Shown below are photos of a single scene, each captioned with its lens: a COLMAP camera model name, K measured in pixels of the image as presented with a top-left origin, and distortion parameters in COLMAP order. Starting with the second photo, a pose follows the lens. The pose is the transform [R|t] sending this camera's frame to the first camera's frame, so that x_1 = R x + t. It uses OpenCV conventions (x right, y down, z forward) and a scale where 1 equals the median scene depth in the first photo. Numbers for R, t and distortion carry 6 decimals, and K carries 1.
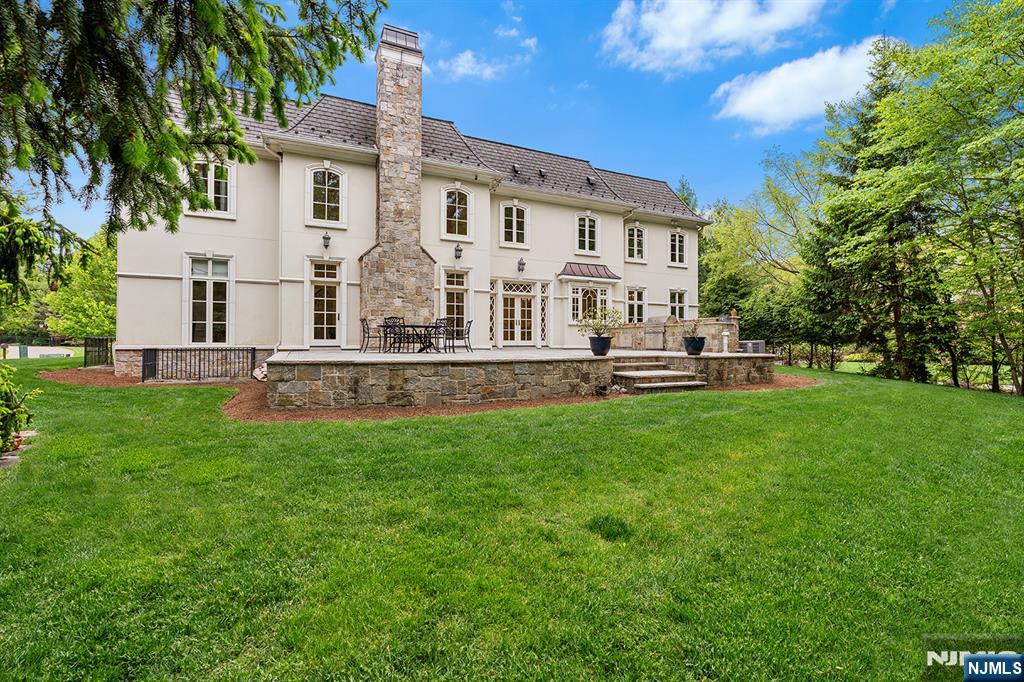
lens RADIAL K [[461.7, 0, 512.0], [0, 461.7, 341.0], [0, 0, 1]] dist [-0.002105, -0.000306]
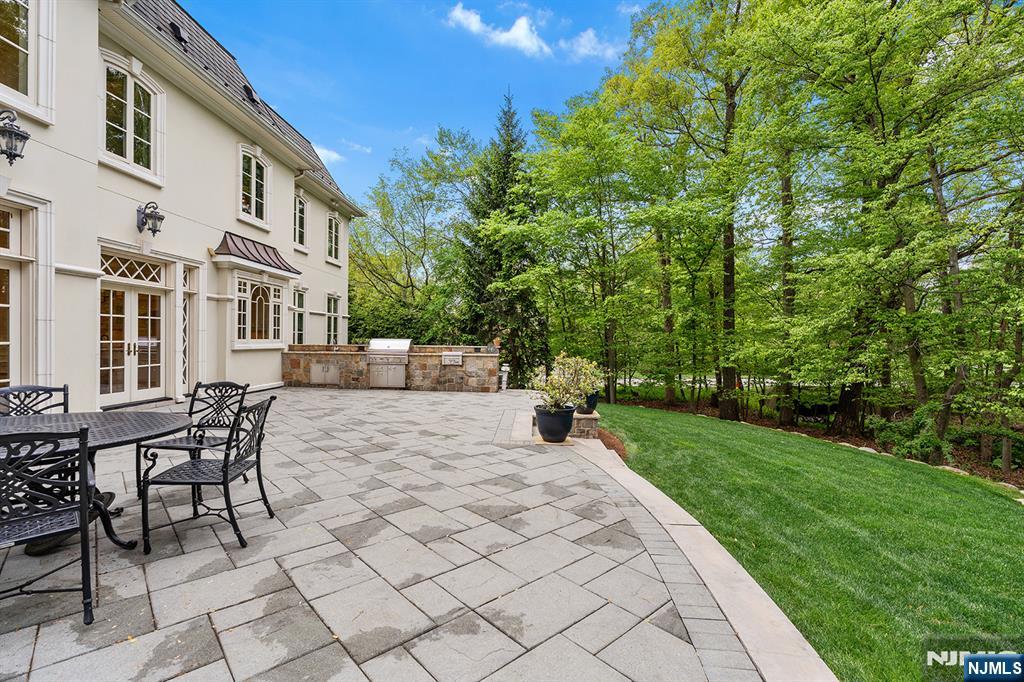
lens RADIAL K [[461.7, 0, 512.0], [0, 461.7, 341.0], [0, 0, 1]] dist [-0.002105, -0.000306]
pose [[0.463128, 0.000843, 0.886291, -0.204135], [-0.017289, 0.999818, 0.008083, -0.056714], [-0.886123, -0.019067, 0.463058, 0.480762]]
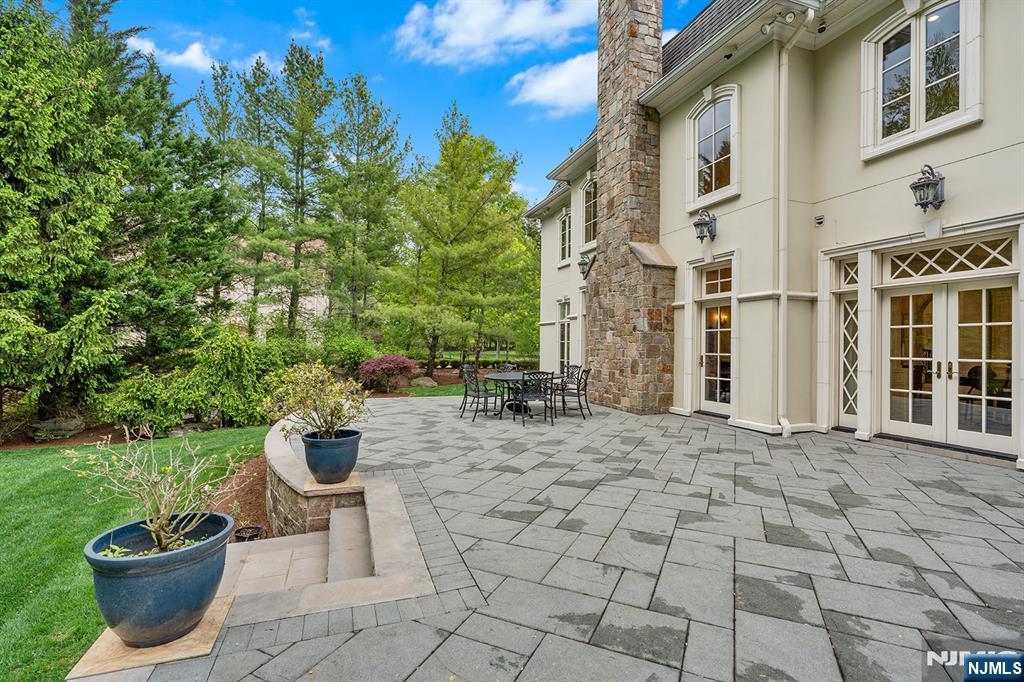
lens RADIAL K [[470.9, 0, 512.0], [0, 470.9, 341.0], [0, 0, 1]] dist [-0.001500, -0.000599]
pose [[-0.105482, -0.014526, -0.994315, 0.359913], [-0.007839, 0.999874, -0.013776, -0.052566], [0.994390, 0.006341, -0.105583, 0.736186]]
